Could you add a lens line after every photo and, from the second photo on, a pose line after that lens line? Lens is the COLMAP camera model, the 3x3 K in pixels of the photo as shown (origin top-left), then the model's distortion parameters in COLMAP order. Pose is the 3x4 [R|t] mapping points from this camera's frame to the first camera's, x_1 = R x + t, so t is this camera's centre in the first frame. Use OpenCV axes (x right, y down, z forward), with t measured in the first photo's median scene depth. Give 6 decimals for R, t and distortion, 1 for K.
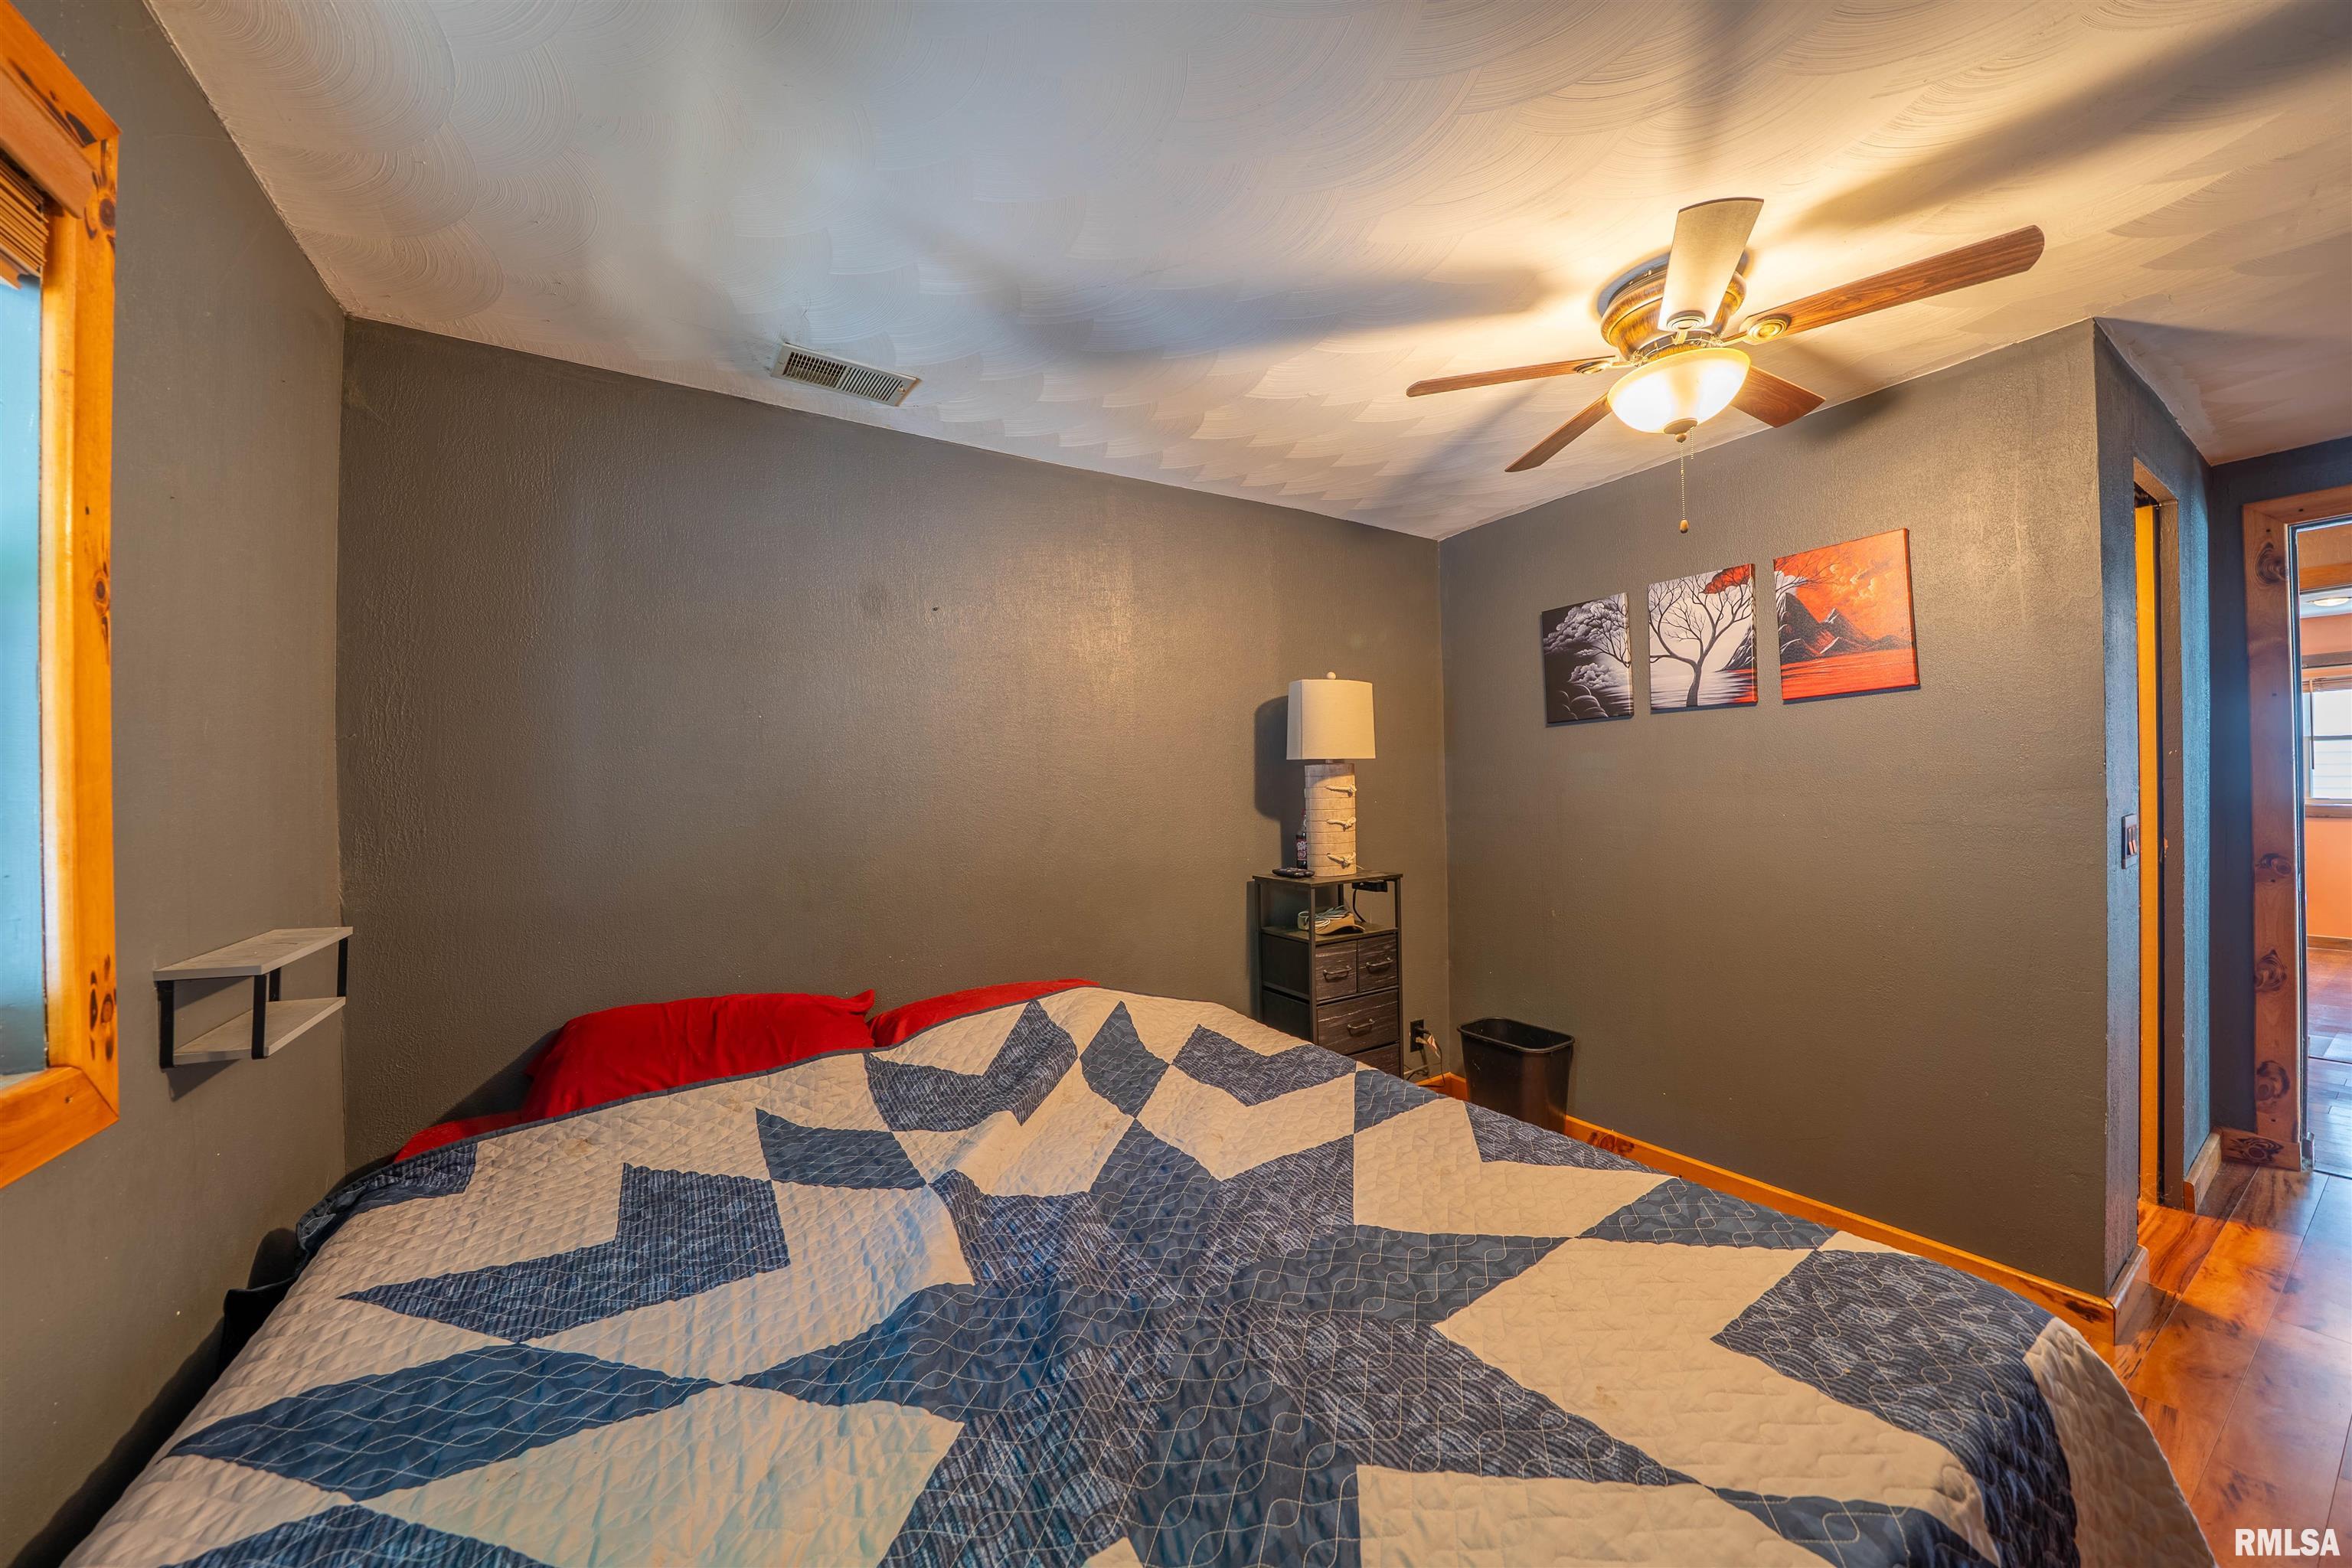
lens RADIAL K [[827.9, 0, 1176.0], [0, 827.9, 784.0], [0, 0, 1]] dist [-0.019135, -0.000012]
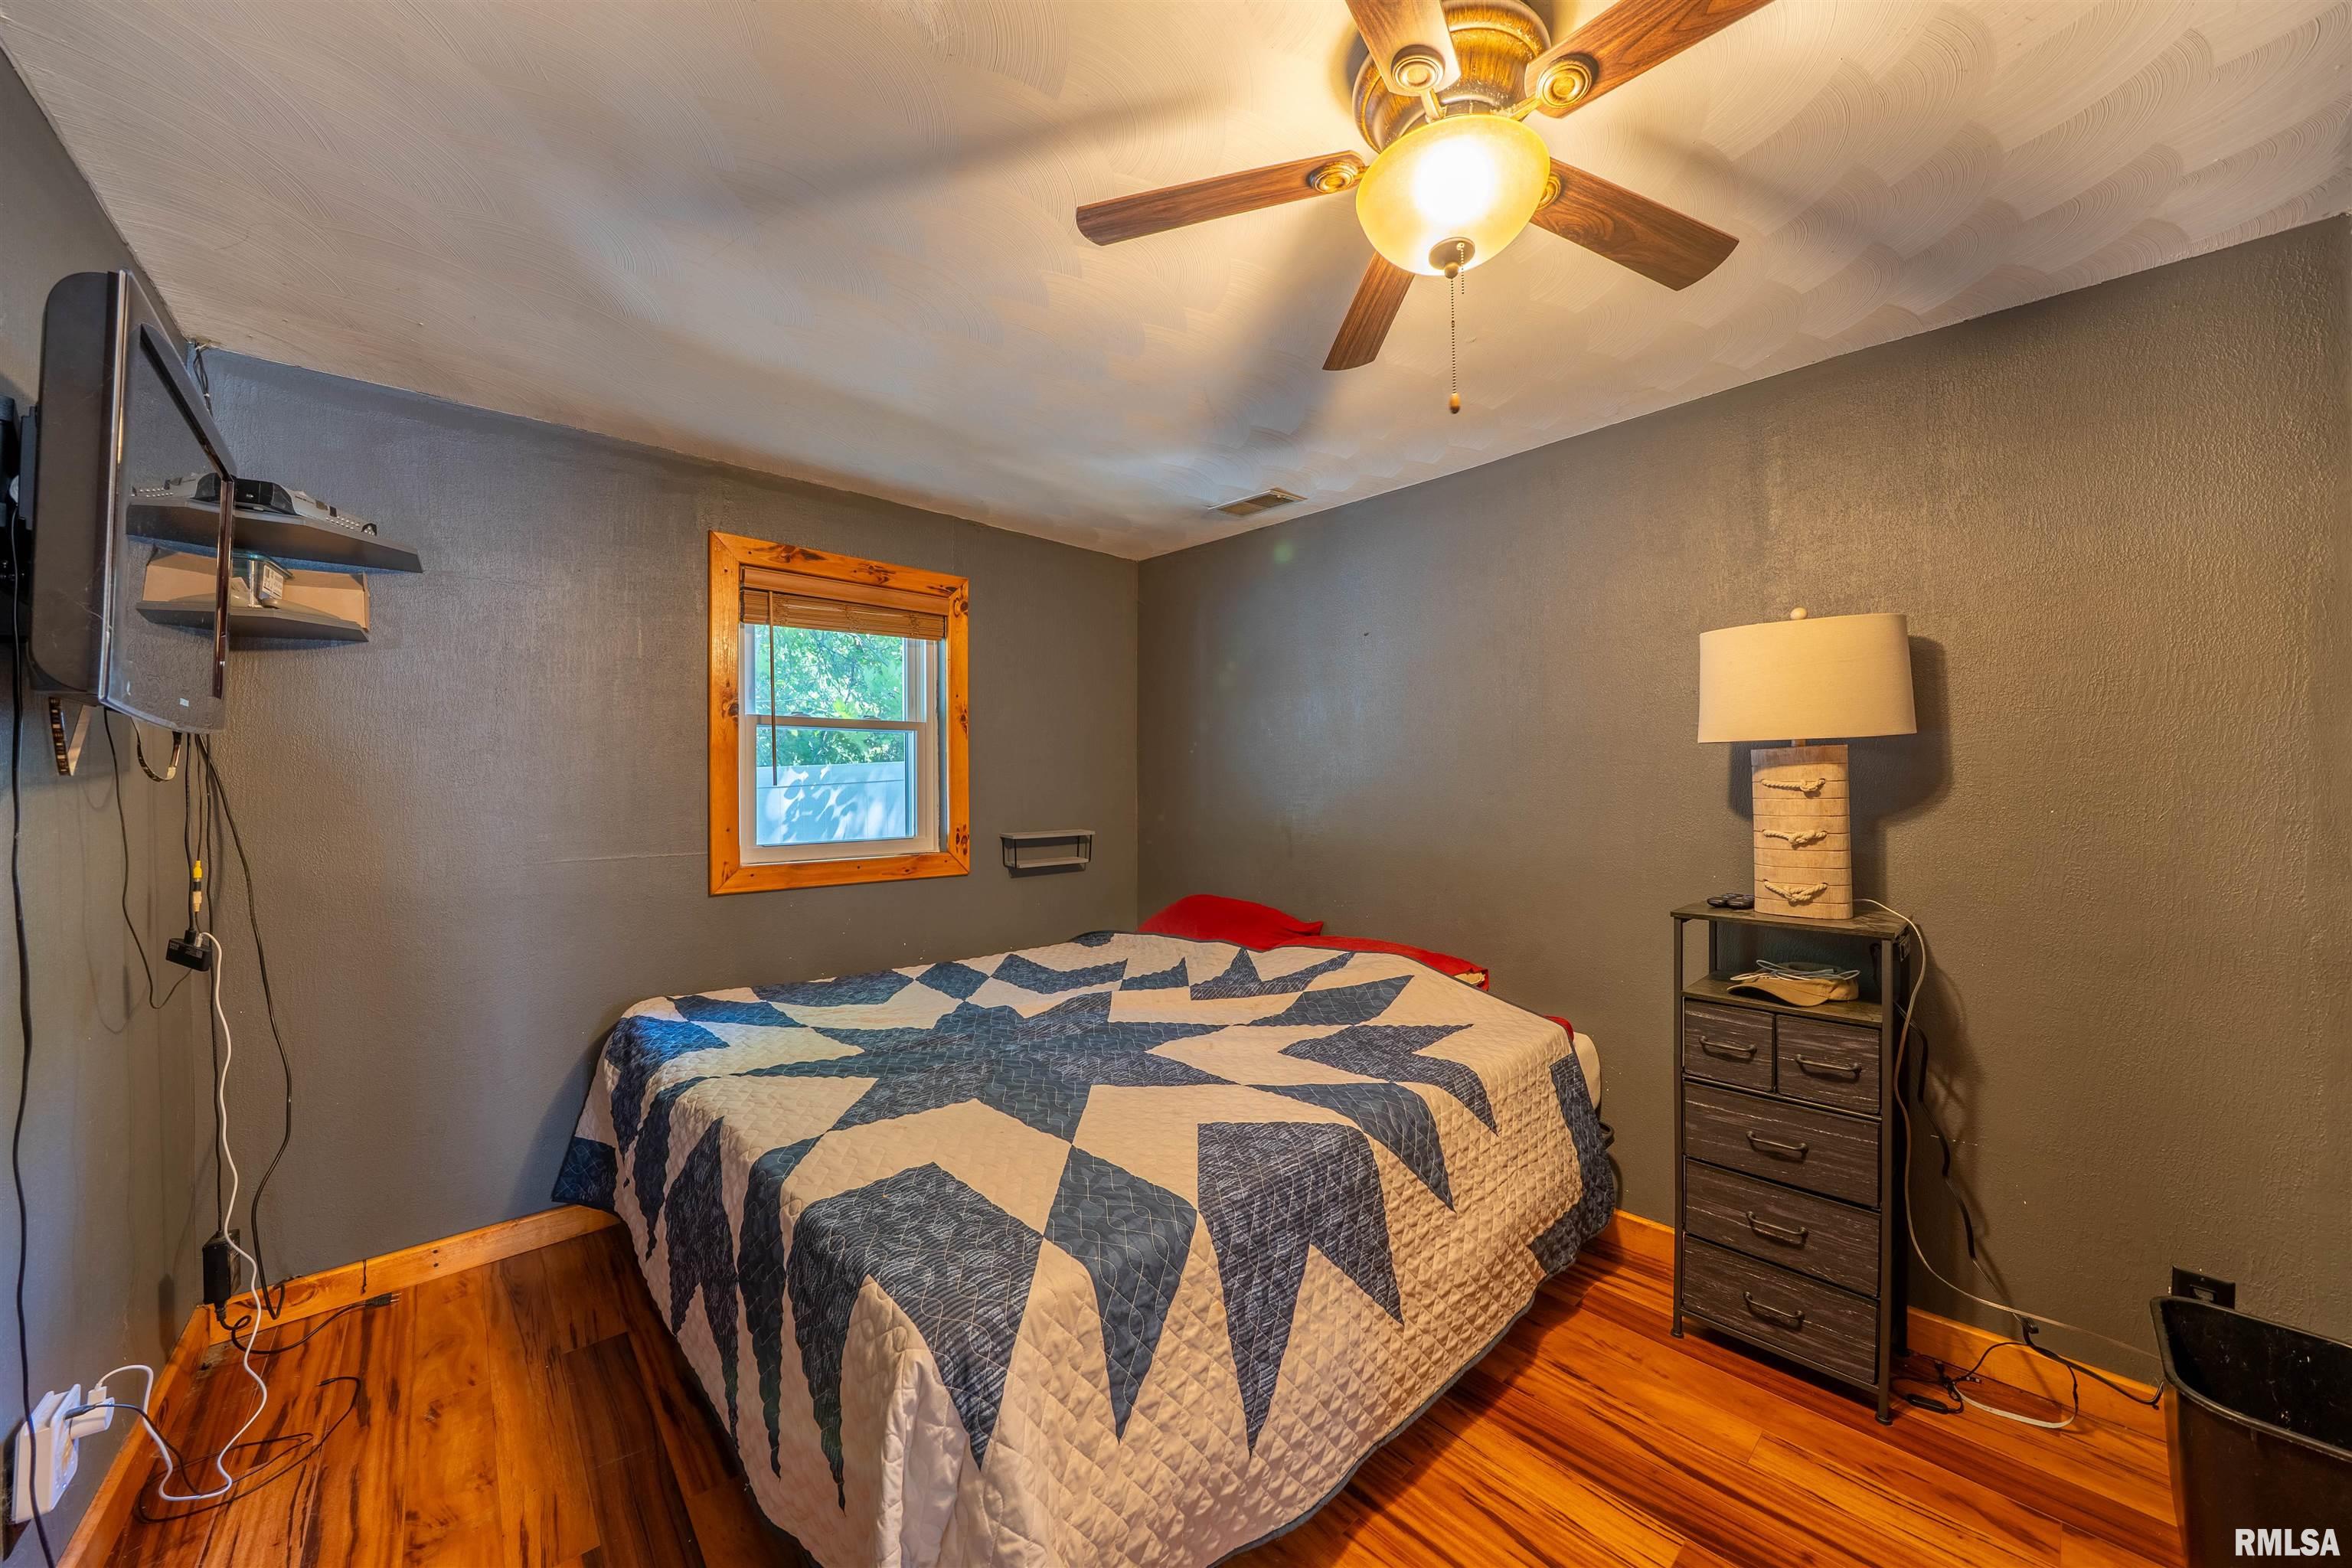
lens RADIAL K [[827.9, 0, 1176.0], [0, 827.9, 784.0], [0, 0, 1]] dist [-0.019135, -0.000012]
pose [[0.188490, 0.025241, -0.981751, 1.244405], [0.005683, 0.999625, 0.026792, -0.026143], [0.982059, -0.010629, 0.188276, 0.655923]]
